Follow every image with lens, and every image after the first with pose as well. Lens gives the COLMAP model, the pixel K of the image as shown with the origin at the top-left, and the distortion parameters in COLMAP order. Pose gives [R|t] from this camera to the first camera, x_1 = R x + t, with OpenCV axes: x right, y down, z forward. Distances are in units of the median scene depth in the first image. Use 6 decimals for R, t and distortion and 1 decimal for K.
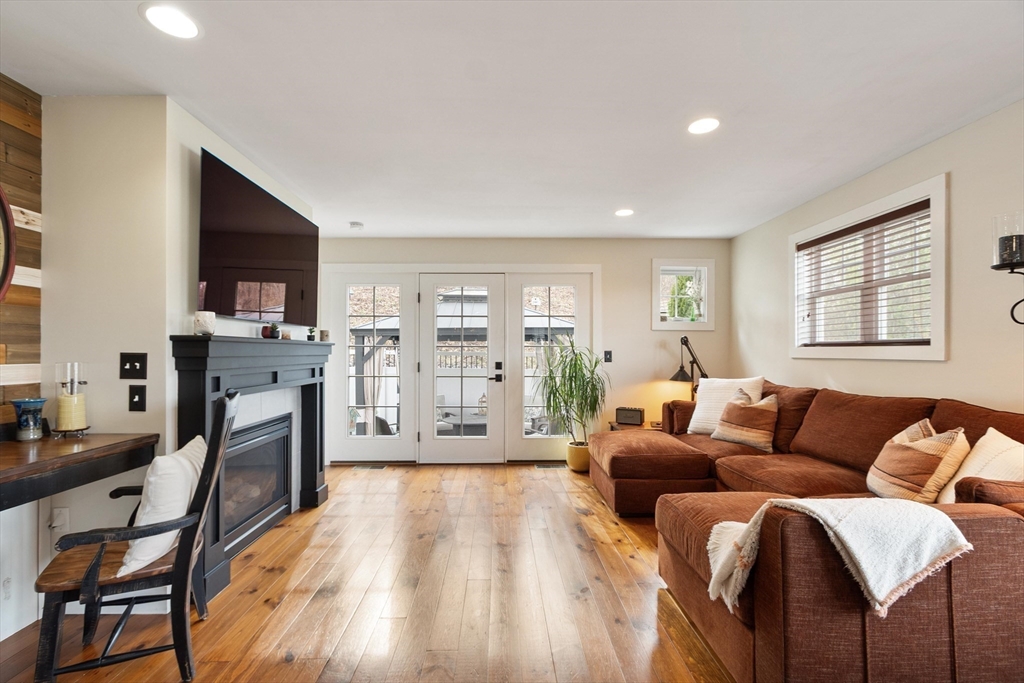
lens RADIAL K [[448.2, 0, 514.1], [0, 448.2, 349.0], [0, 0, 1]] dist [0.004969, -0.001510]
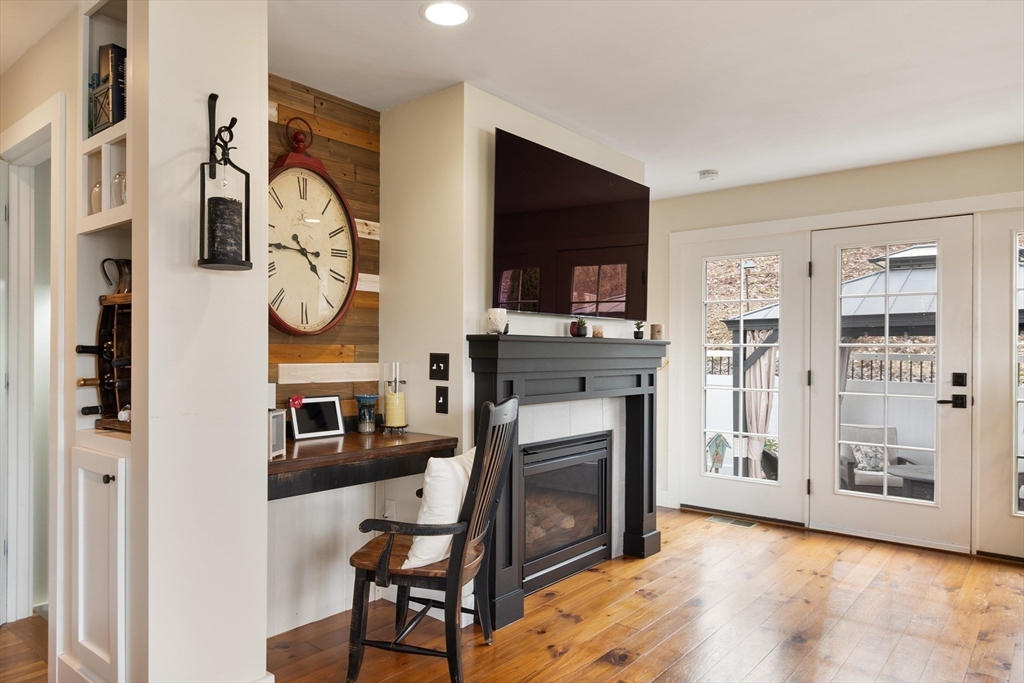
lens RADIAL K [[667.7, 0, 509.0], [0, 667.7, 349.2], [0, 0, 1]] dist [0.007054, -0.002971]
pose [[0.763927, 0.001581, -0.645301, 0.147393], [-0.001522, 0.999999, 0.000648, -0.000987], [0.645301, 0.000487, 0.763929, -0.010159]]
